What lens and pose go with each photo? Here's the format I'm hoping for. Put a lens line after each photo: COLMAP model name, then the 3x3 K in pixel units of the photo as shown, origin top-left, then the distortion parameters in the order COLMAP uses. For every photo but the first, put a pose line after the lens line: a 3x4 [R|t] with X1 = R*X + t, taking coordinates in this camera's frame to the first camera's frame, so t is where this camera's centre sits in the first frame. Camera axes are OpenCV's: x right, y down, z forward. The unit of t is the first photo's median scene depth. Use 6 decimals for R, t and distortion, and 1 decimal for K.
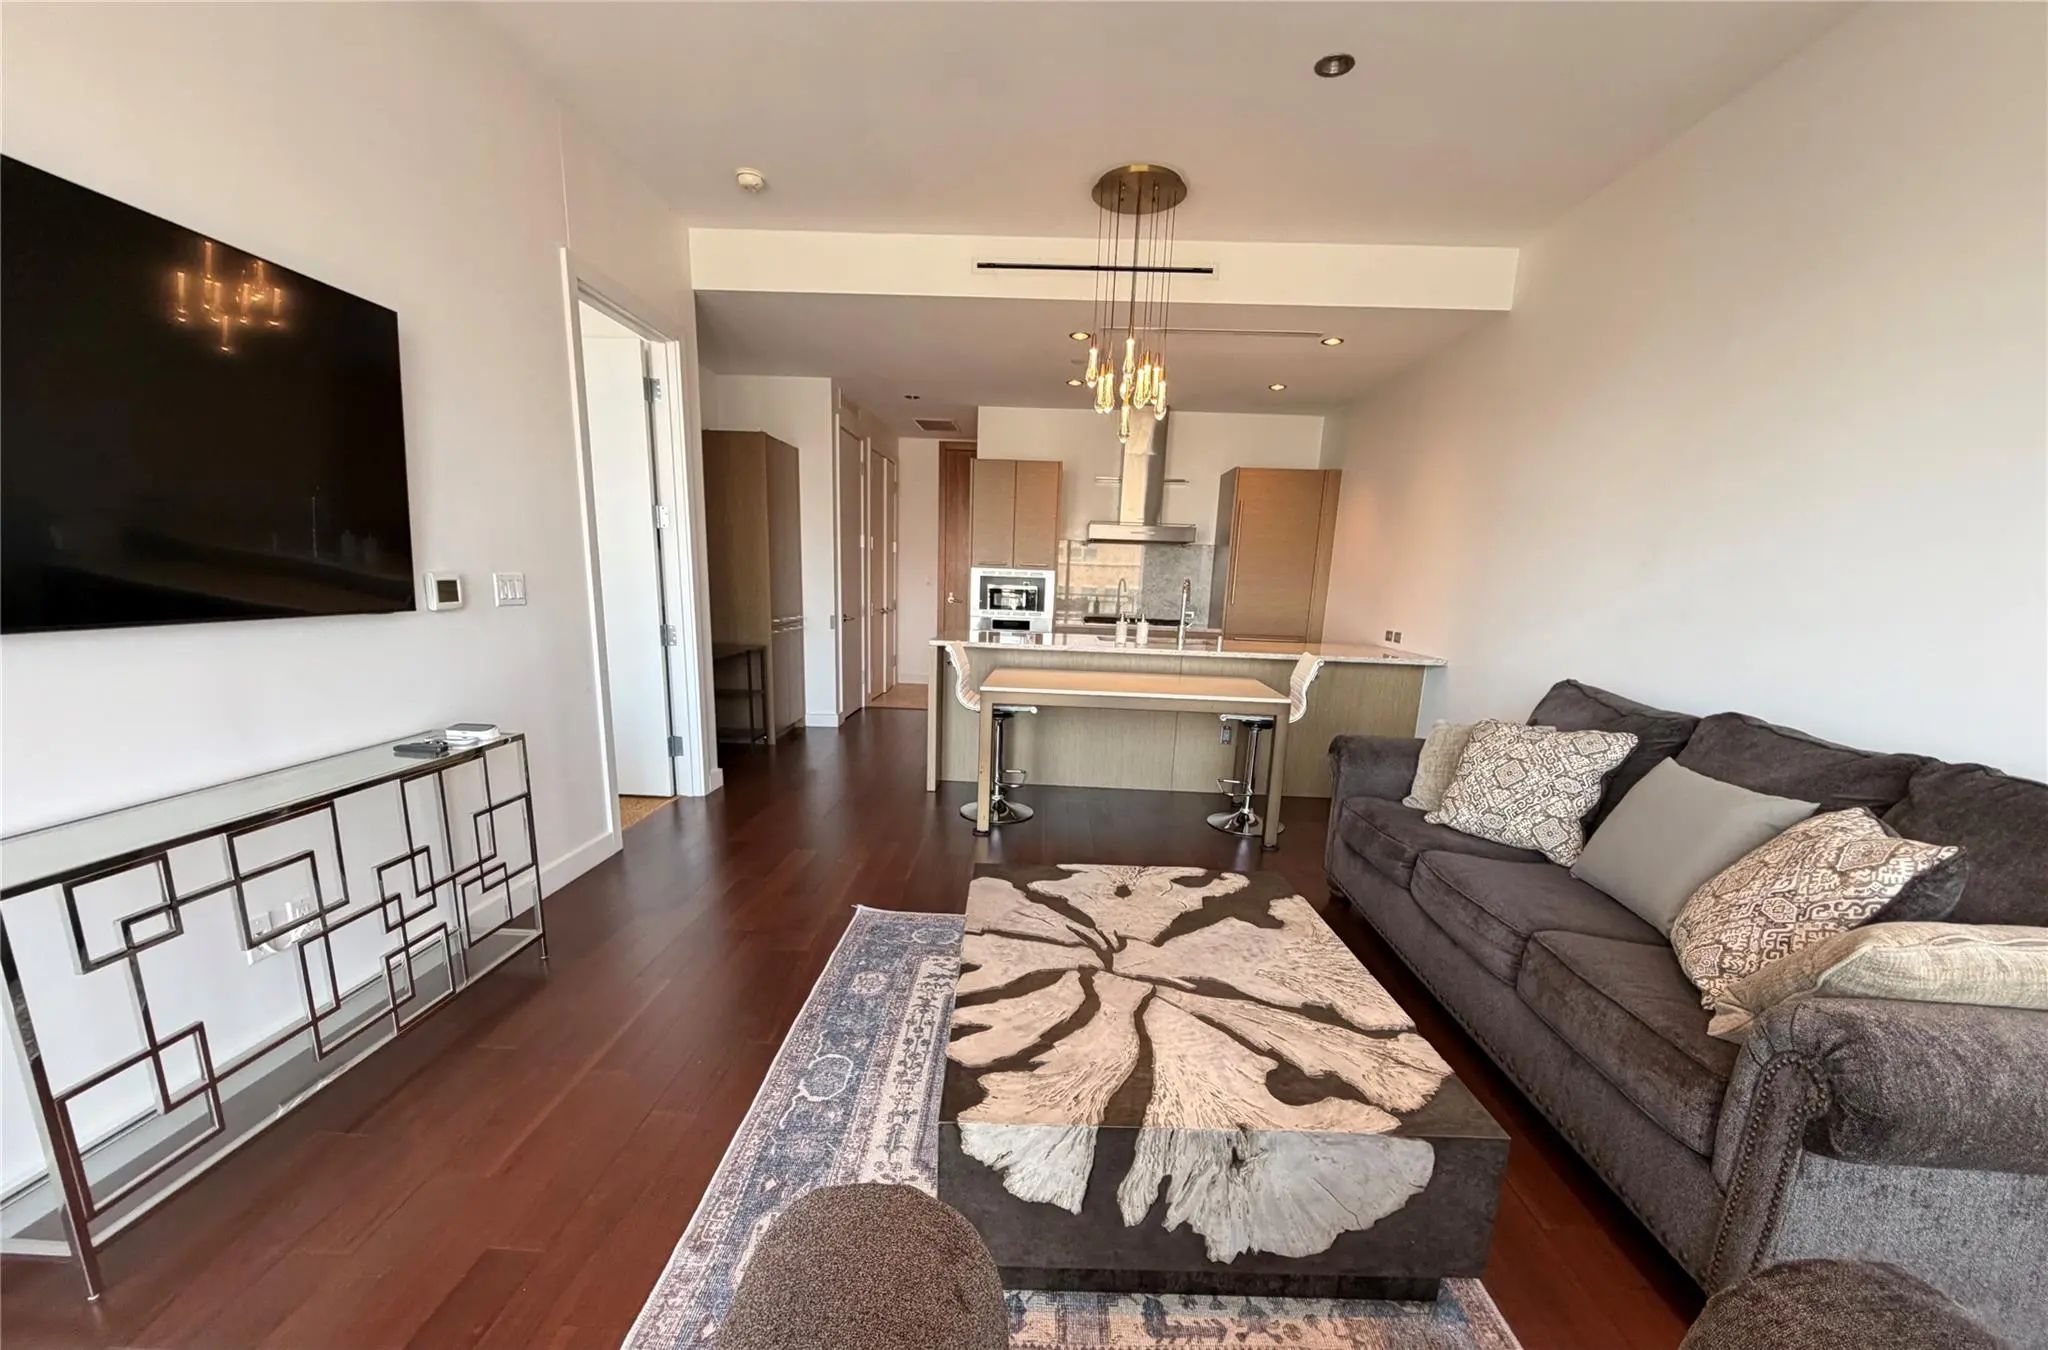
lens RADIAL K [[818.4, 0, 1025.7], [0, 818.4, 771.8], [0, 0, 1]] dist [-0.000769, -0.000169]
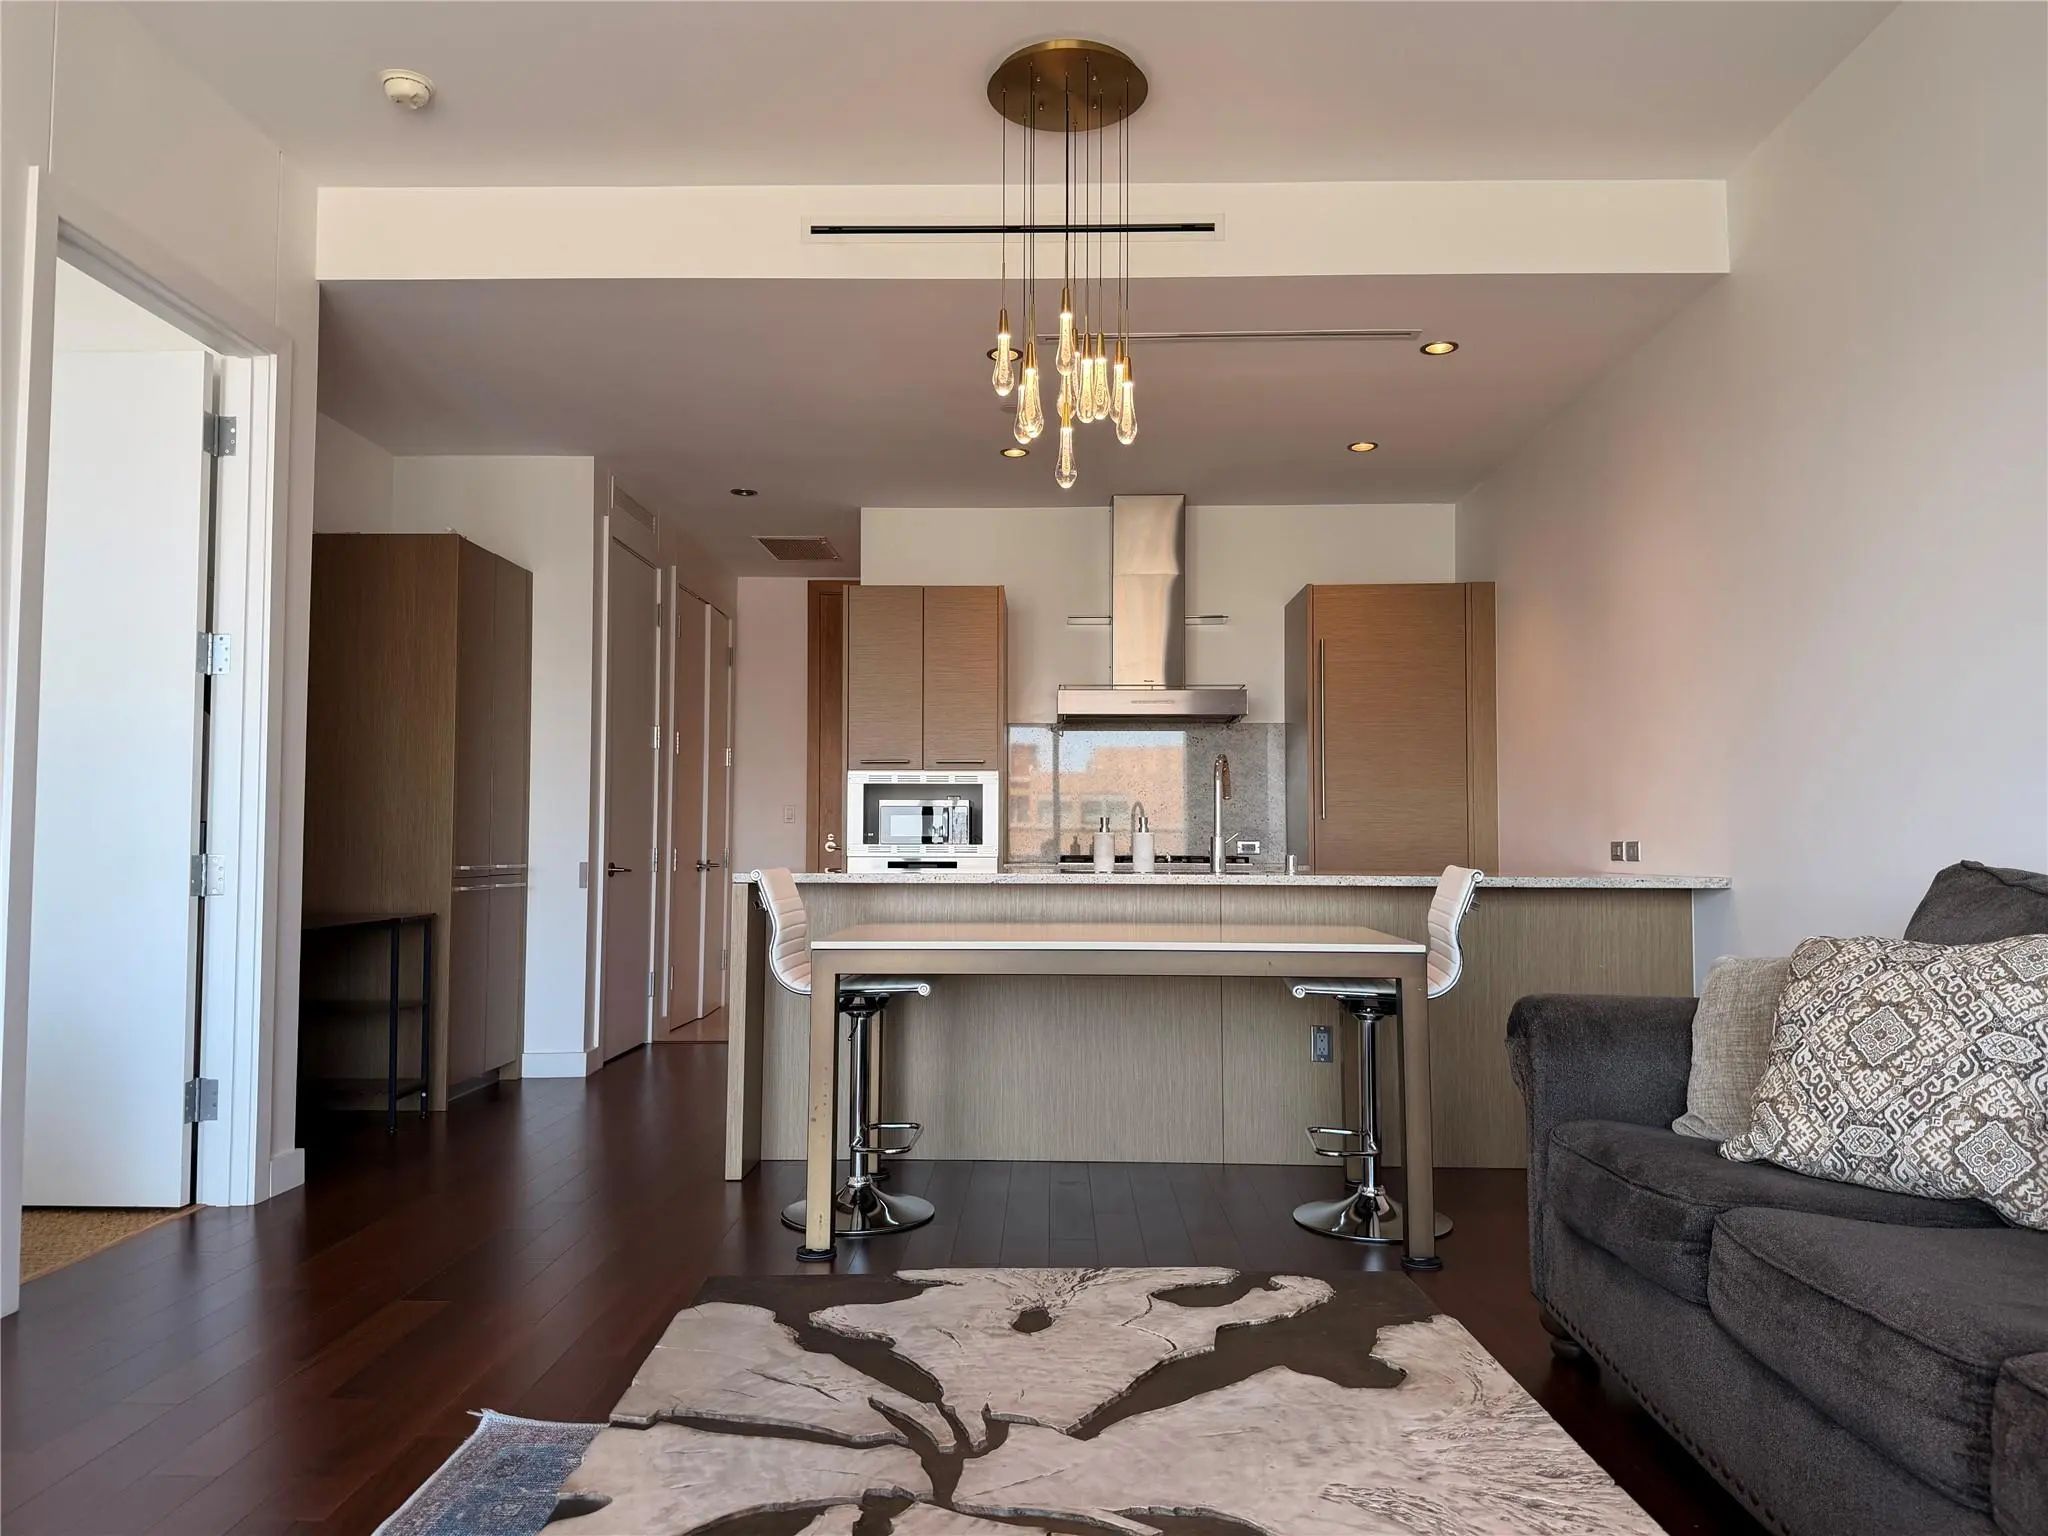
lens RADIAL K [[1449.3, 0, 1035.6], [0, 1449.3, 774.3], [0, 0, 1]] dist [0.029939, -0.043097]
pose [[0.999263, -0.032548, 0.020358, 0.104974], [0.036971, 0.958731, -0.281902, 0.080011], [-0.010342, 0.282447, 0.959227, 0.178481]]
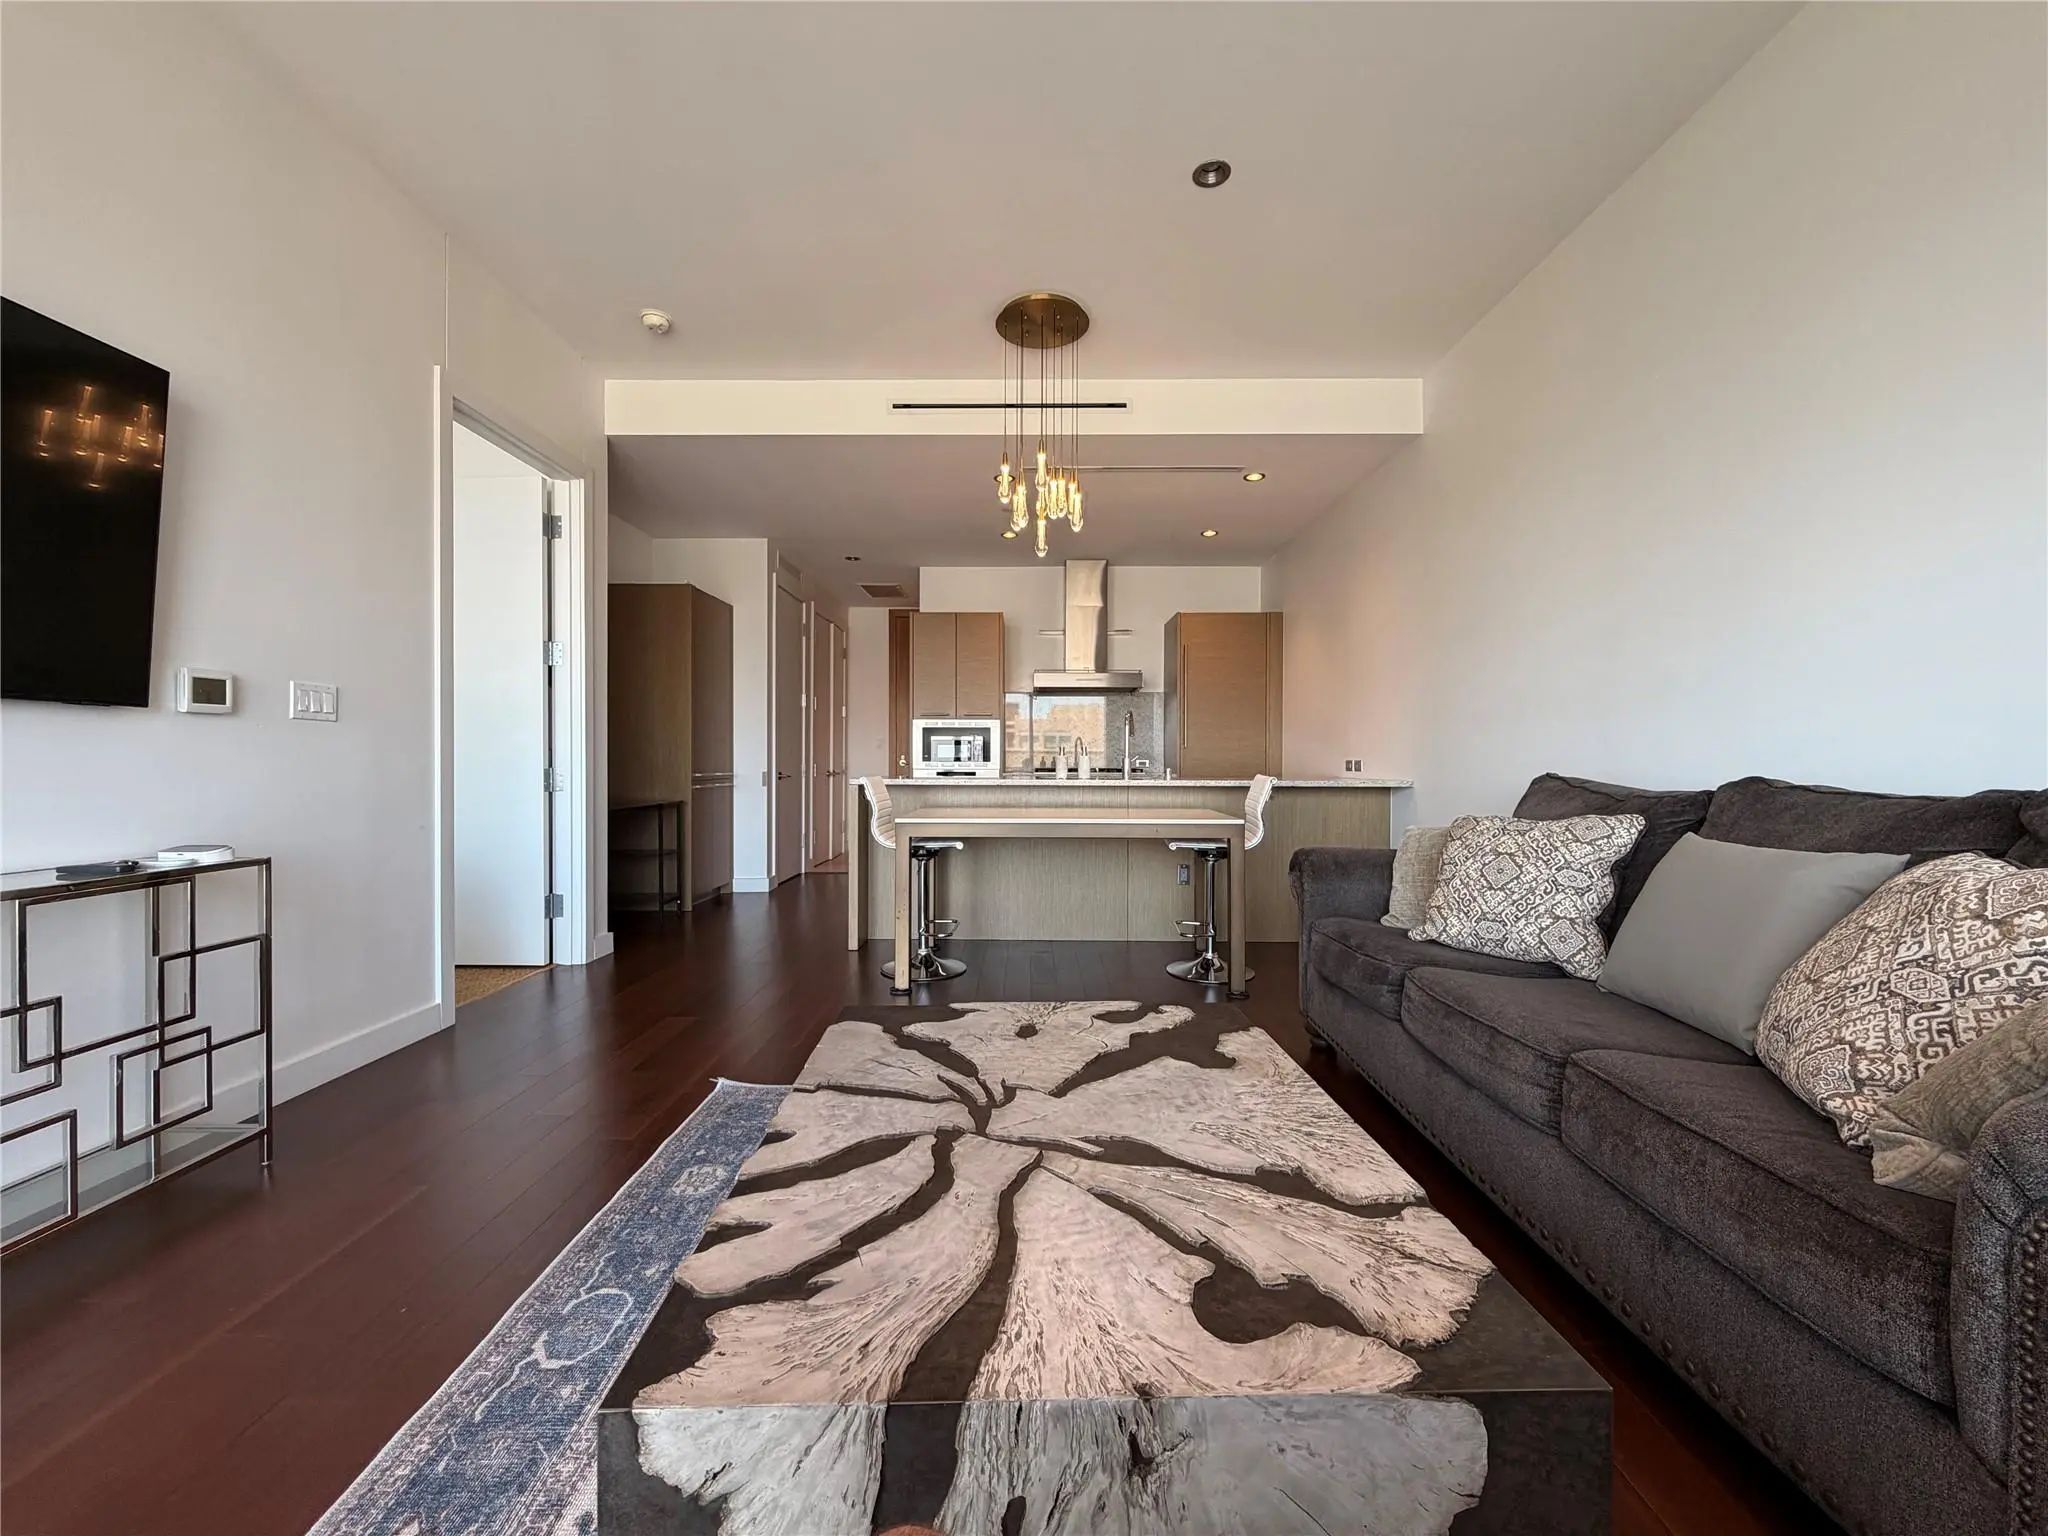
lens RADIAL K [[820.2, 0, 1024.0], [0, 820.2, 768.0], [0, 0, 1]] dist [-0.001042, 0.000515]
pose [[0.999107, -0.033364, 0.025929, 0.095916], [0.038362, 0.973467, -0.225589, 0.073310], [-0.017715, 0.226383, 0.973877, 0.185328]]
